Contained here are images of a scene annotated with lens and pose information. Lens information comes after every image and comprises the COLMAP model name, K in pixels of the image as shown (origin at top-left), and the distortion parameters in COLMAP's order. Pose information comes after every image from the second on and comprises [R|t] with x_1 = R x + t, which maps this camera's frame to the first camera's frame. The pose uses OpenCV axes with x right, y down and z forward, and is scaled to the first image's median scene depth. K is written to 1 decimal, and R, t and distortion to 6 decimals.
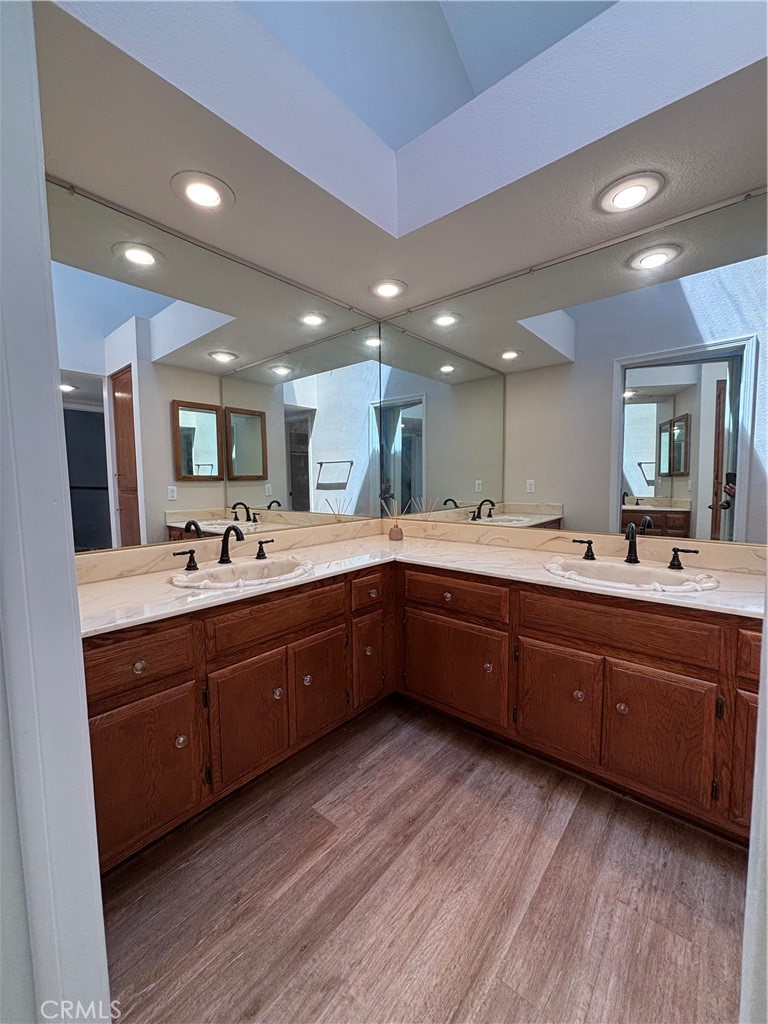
lens RADIAL K [[407.8, 0, 382.8], [0, 407.8, 510.6], [0, 0, 1]] dist [0.002704, -0.000386]
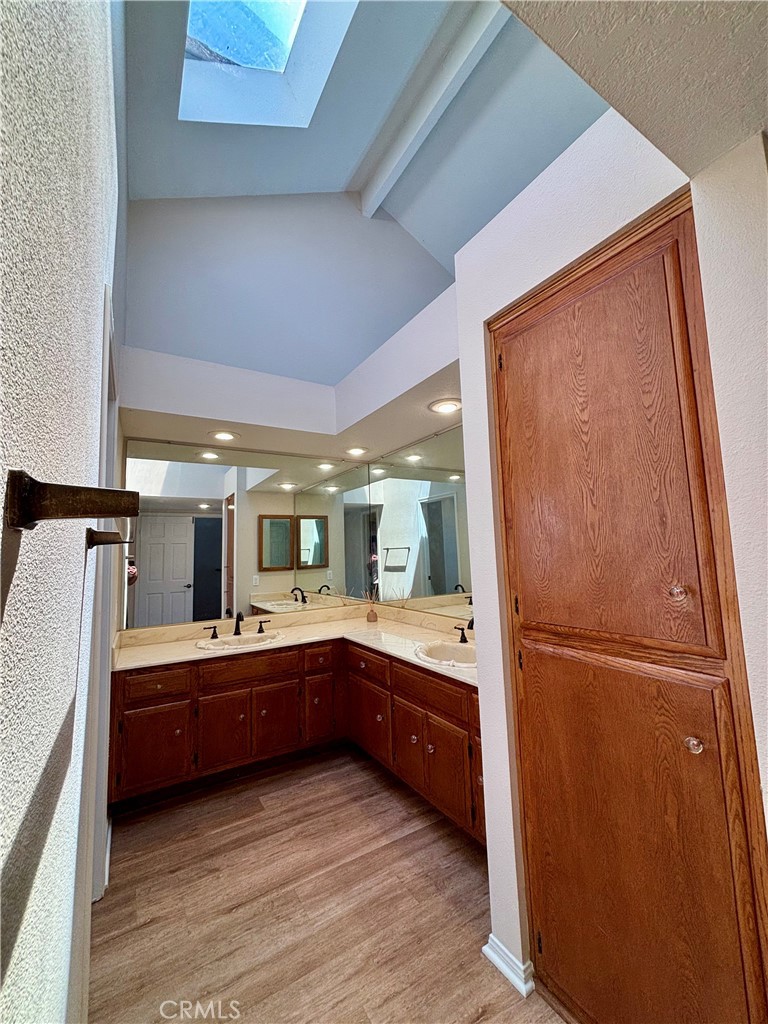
lens RADIAL K [[407.8, 0, 384.8], [0, 407.8, 512.7], [0, 0, 1]] dist [0.002704, -0.000386]
pose [[0.951449, -0.050931, -0.303563, 0.724767], [-0.000039, 0.986196, -0.165584, -0.086087], [0.307806, 0.157556, 0.938313, -0.442272]]
